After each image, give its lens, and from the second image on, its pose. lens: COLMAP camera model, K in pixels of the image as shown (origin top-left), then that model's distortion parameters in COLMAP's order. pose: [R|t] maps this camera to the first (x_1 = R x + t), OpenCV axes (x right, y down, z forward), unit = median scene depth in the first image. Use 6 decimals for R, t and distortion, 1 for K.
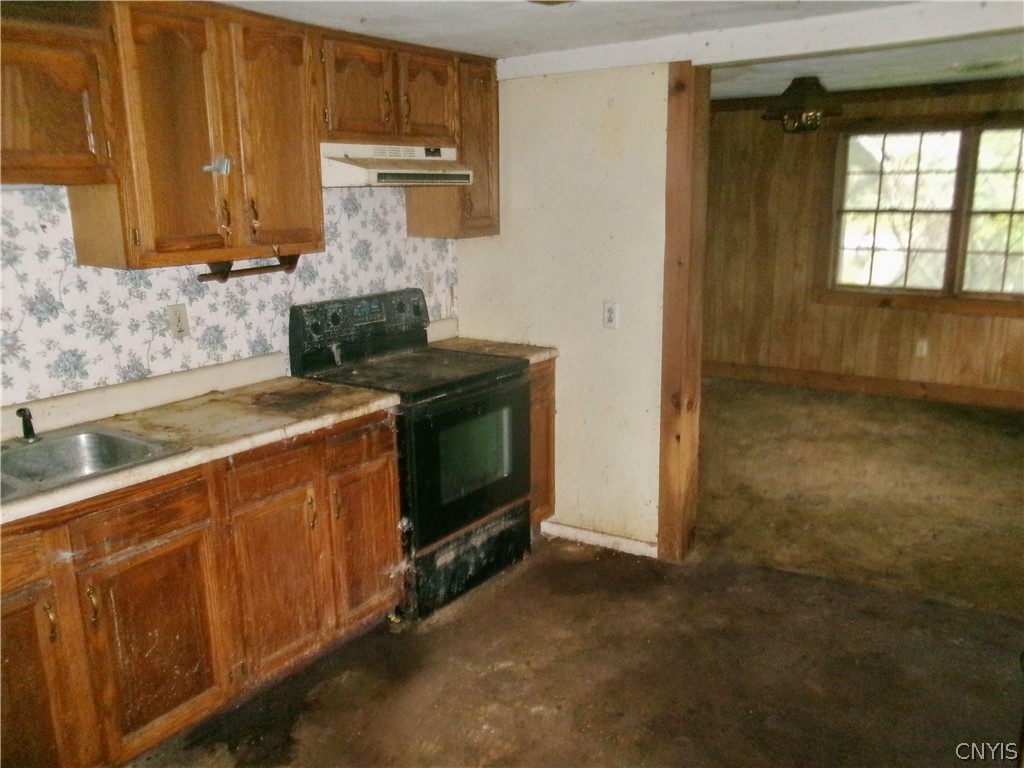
lens RADIAL K [[866.2, 0, 512.0], [0, 866.2, 384.0], [0, 0, 1]] dist [-0.006492, 0.003393]
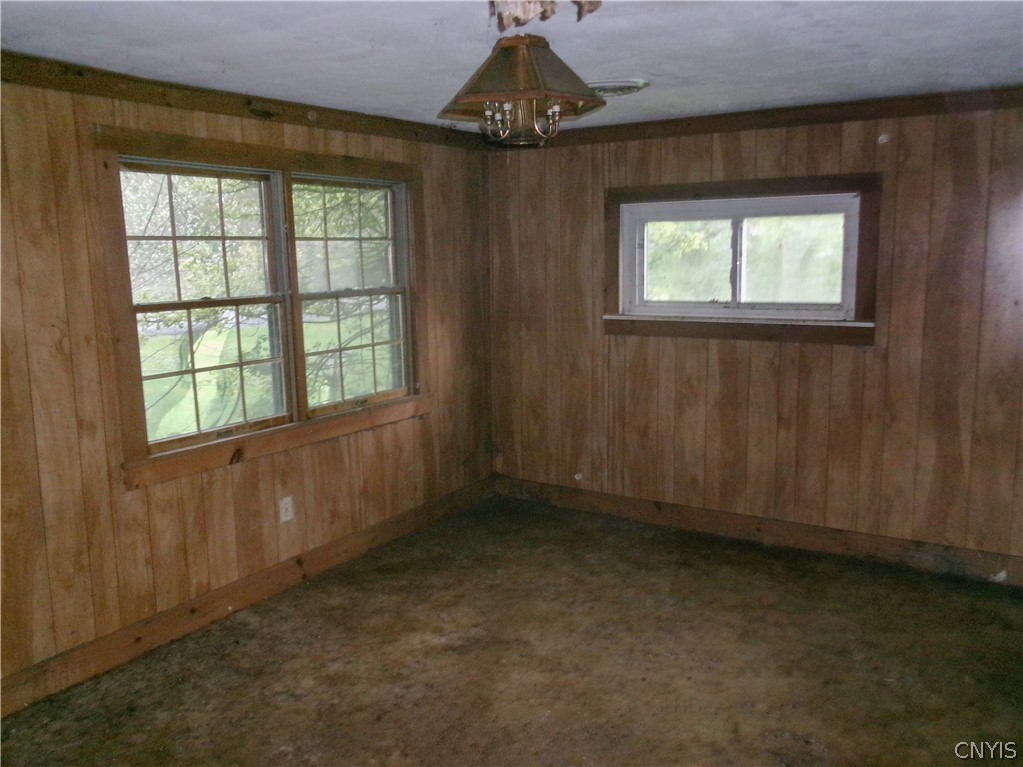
lens RADIAL K [[865.4, 0, 511.5], [0, 865.4, 383.5], [0, 0, 1]] dist [-0.006492, 0.003393]
pose [[-0.060551, -0.145976, 0.987433, -0.160130], [0.237661, 0.958690, 0.156301, -0.191292], [-0.969459, 0.244139, -0.023356, 0.831020]]
